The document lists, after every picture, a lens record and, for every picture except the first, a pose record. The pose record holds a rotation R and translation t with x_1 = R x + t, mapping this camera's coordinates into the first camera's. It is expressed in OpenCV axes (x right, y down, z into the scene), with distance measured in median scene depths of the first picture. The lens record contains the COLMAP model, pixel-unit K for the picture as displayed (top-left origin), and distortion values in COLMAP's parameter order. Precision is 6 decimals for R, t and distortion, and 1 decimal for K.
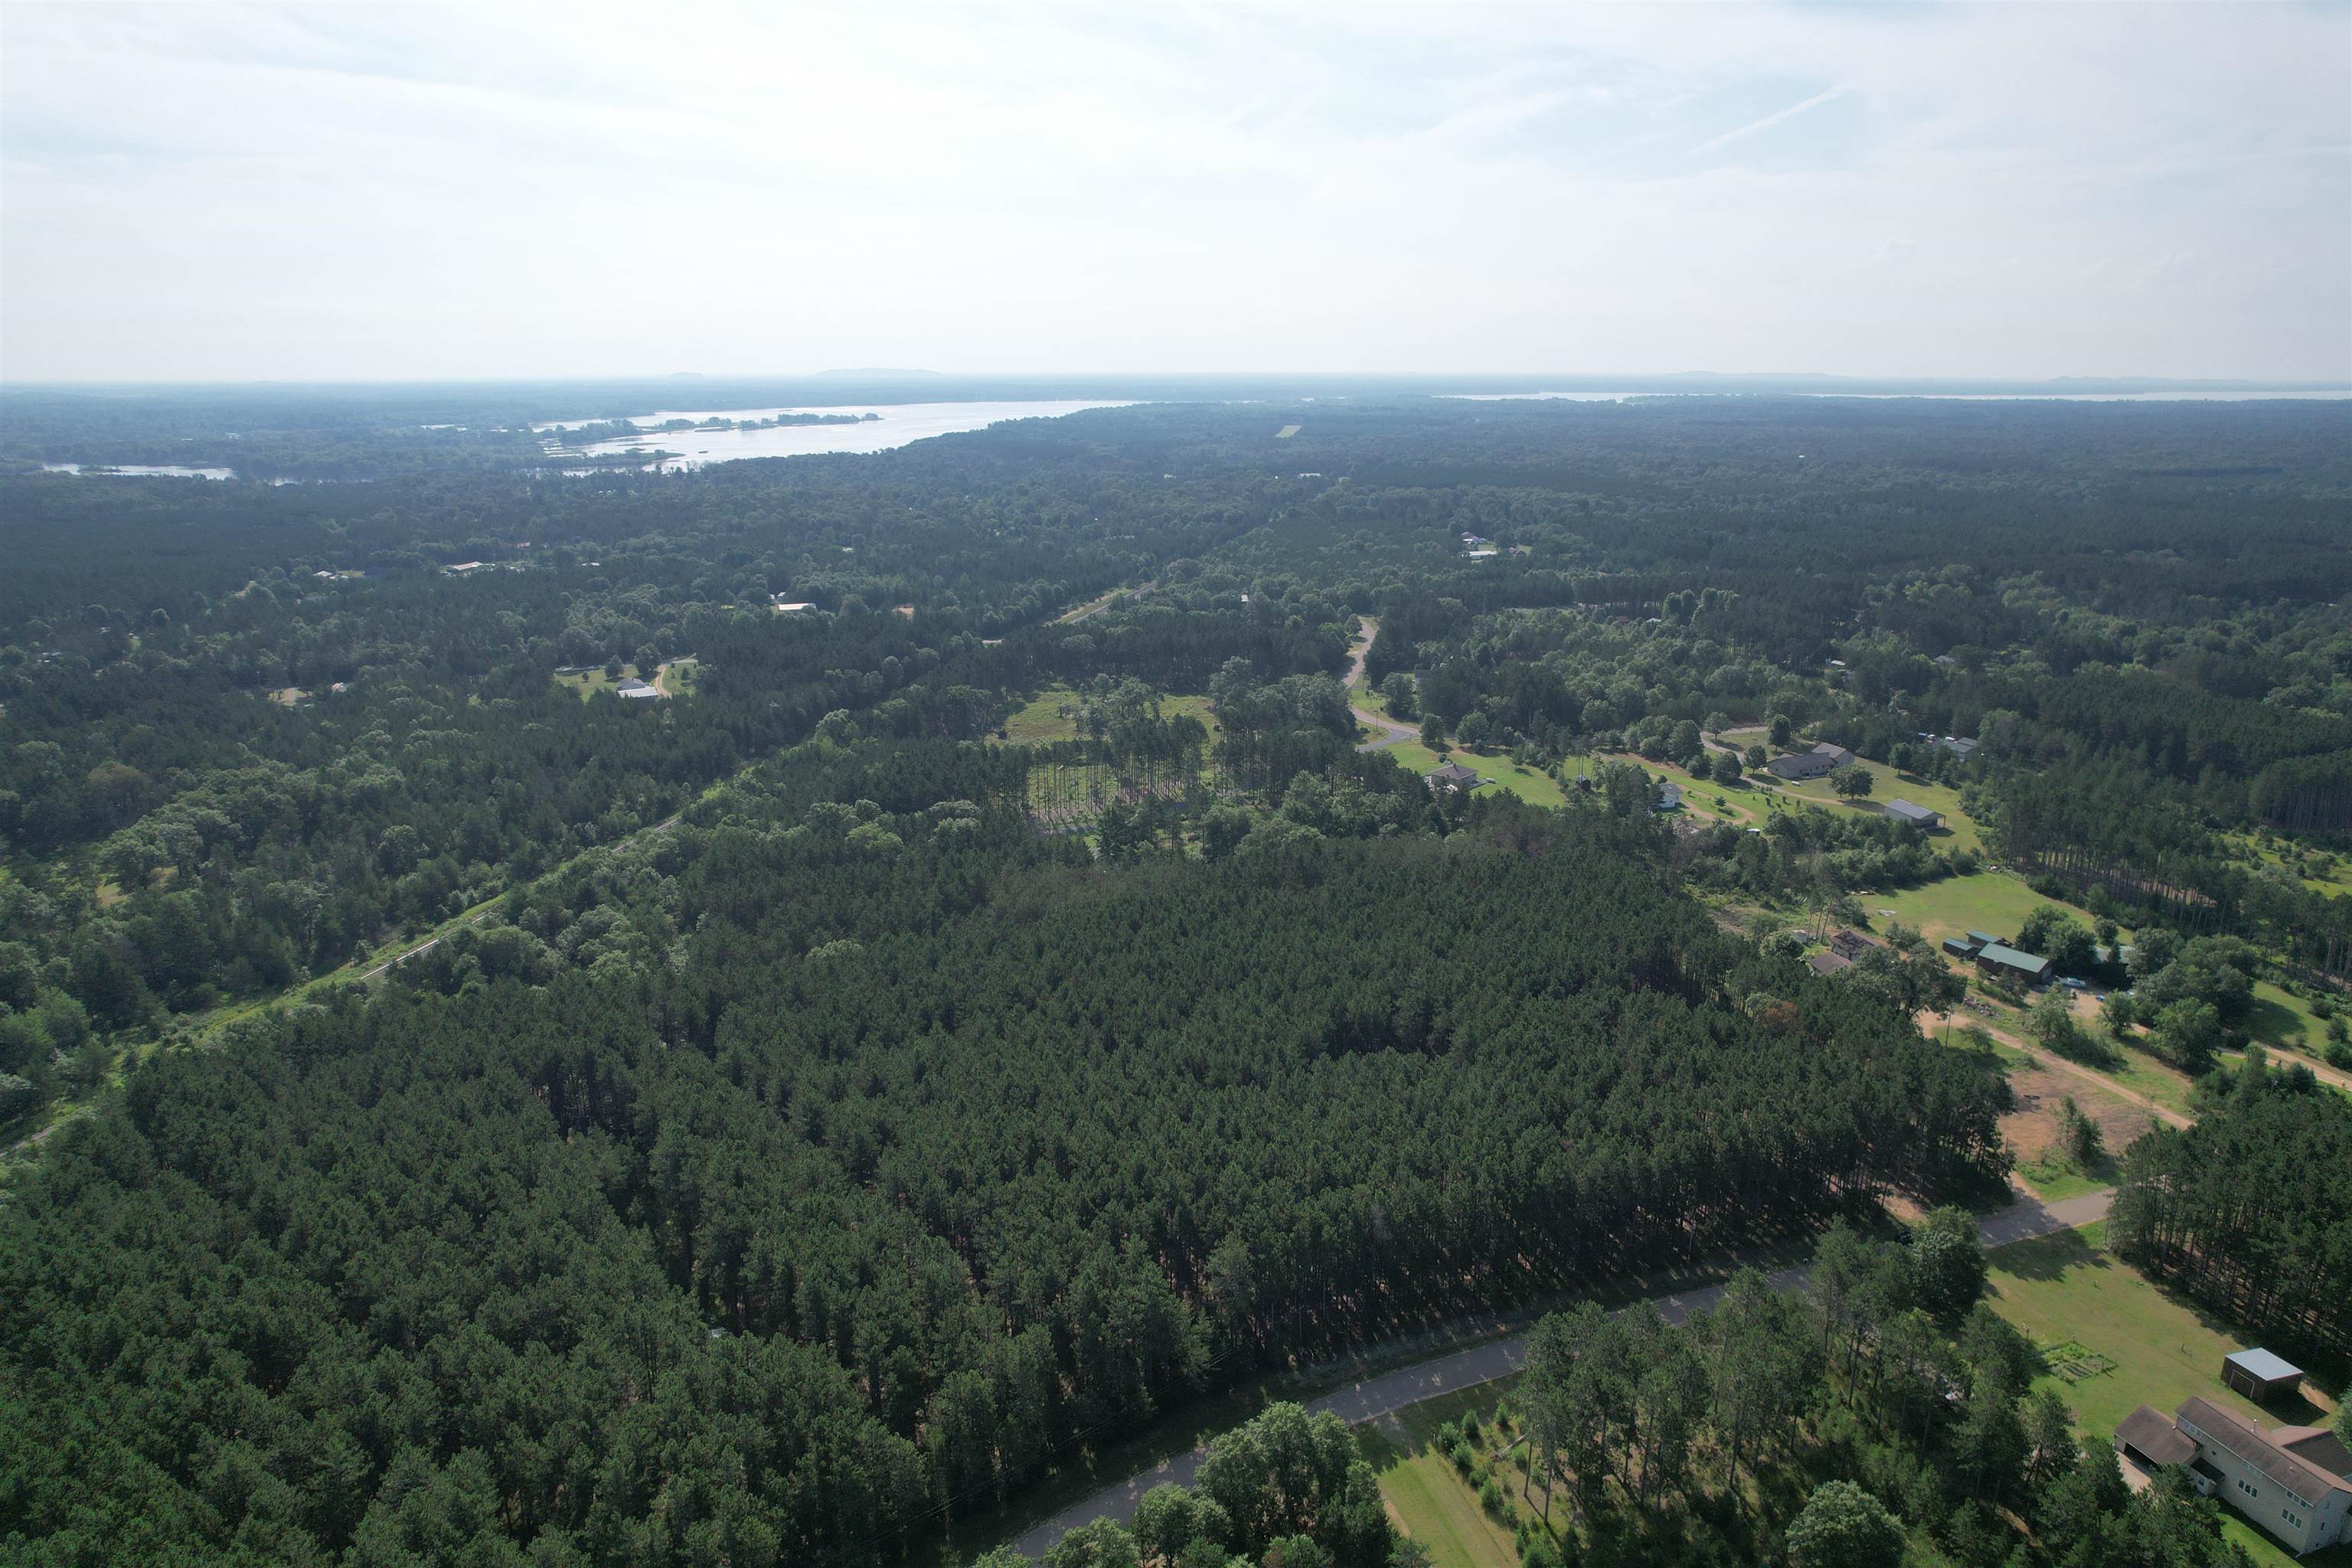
lens RADIAL K [[1499.2, 0, 1188.5], [0, 1499.2, 795.6], [0, 0, 1]] dist [-0.073656, 0.066228]
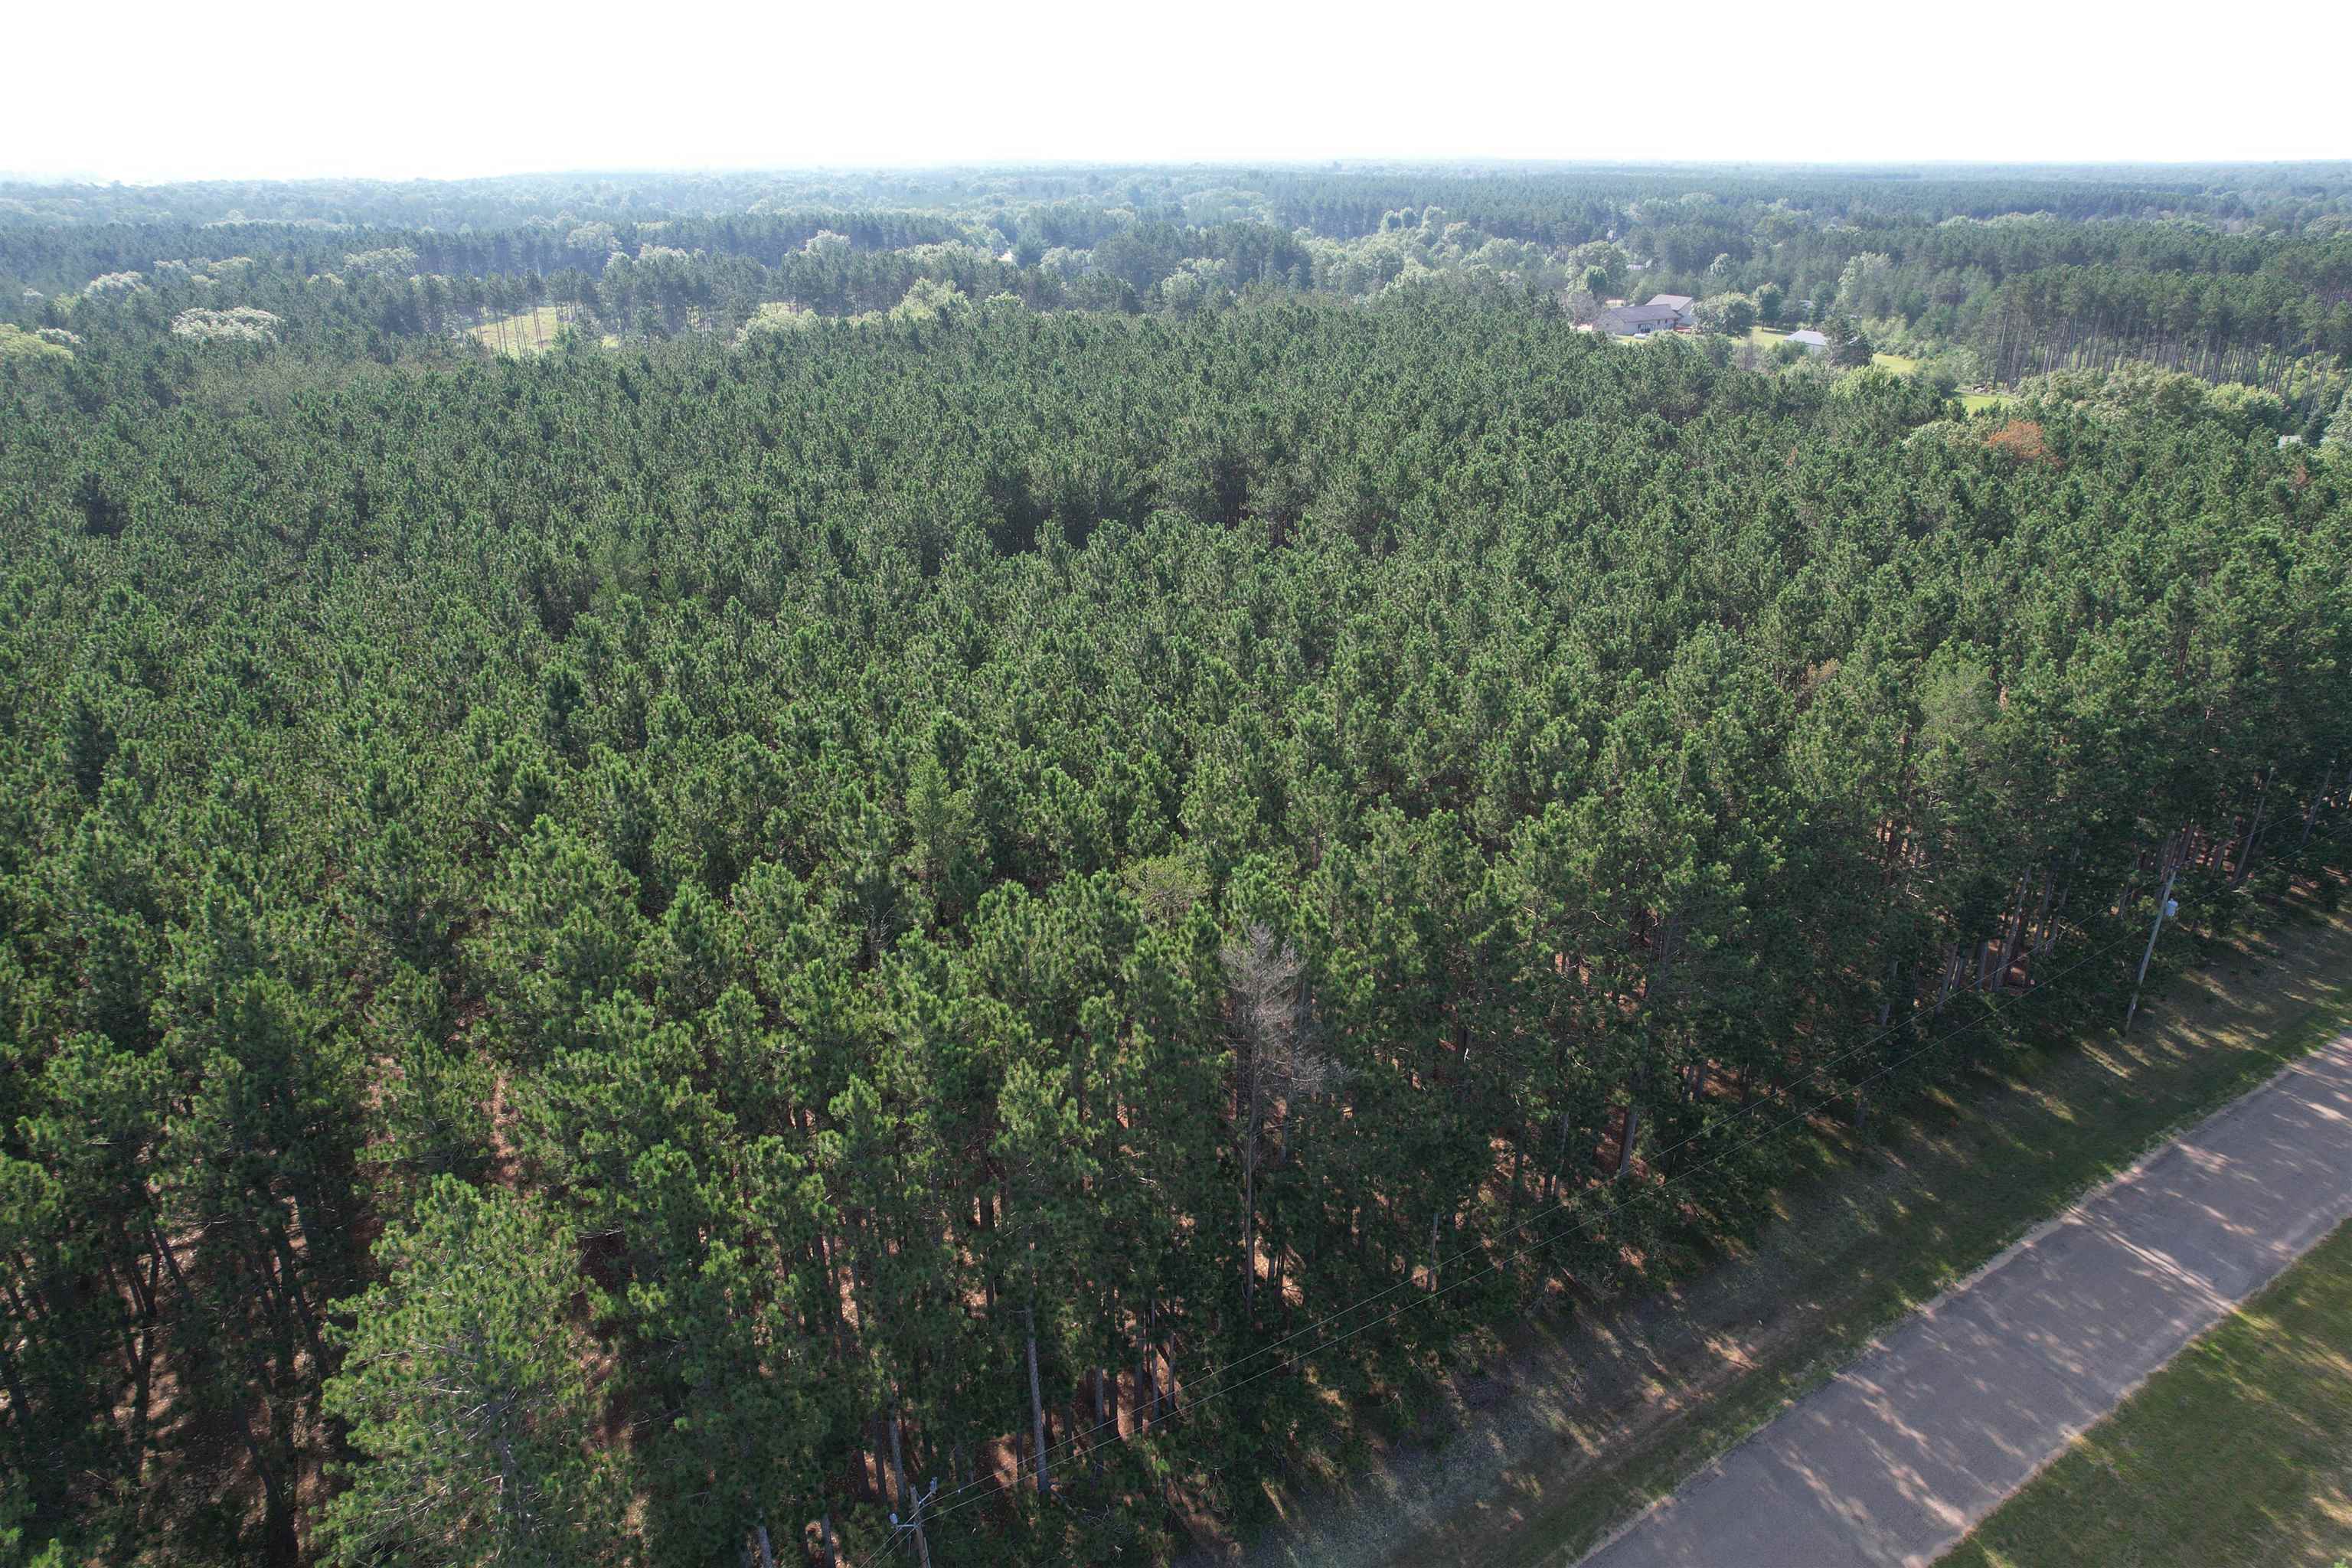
lens RADIAL K [[1499.2, 0, 1188.5], [0, 1499.2, 795.6], [0, 0, 1]] dist [-0.073656, 0.066228]
pose [[0.972739, -0.091994, 0.212876, 0.049939], [0.064410, 0.989011, 0.133077, 0.151044], [-0.222779, -0.115738, 0.967974, 0.533207]]
